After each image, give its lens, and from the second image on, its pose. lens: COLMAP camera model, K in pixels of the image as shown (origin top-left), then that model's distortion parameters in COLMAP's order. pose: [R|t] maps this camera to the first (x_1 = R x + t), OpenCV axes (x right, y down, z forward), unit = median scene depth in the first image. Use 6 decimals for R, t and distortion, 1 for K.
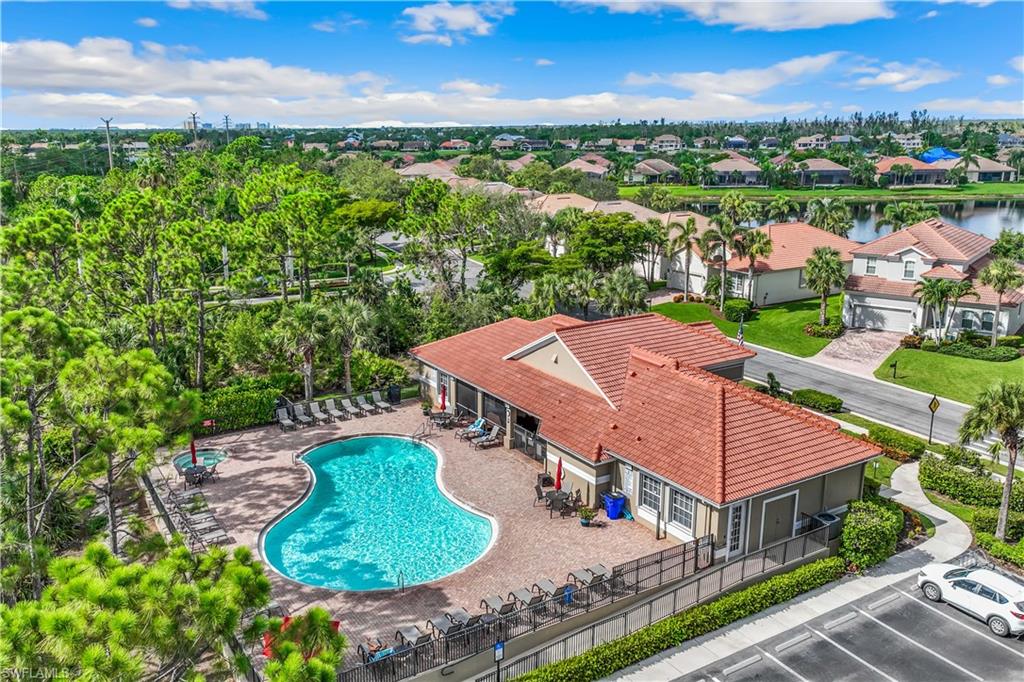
lens RADIAL K [[846.8, 0, 508.1], [0, 846.8, 340.7], [0, 0, 1]] dist [0.014139, -0.005566]
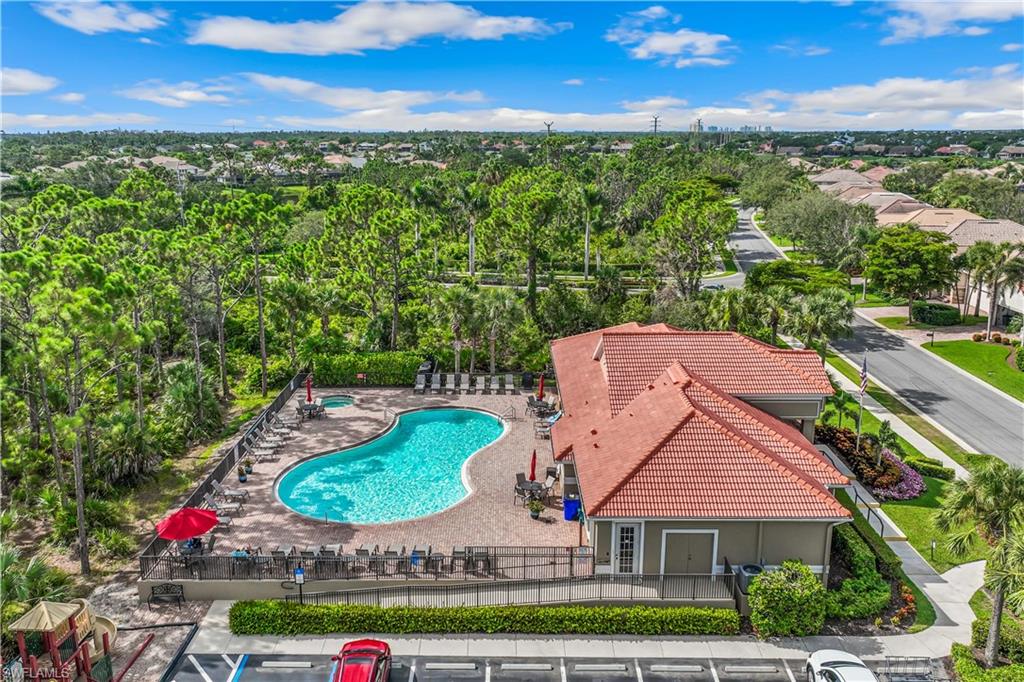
lens RADIAL K [[846.8, 0, 507.8], [0, 846.8, 341.4], [0, 0, 1]] dist [0.014139, -0.005566]
pose [[0.853746, 0.132372, -0.503583, 0.472417], [-0.133653, 0.990453, 0.033764, -0.022608], [0.503245, 0.038479, 0.863287, 0.066209]]
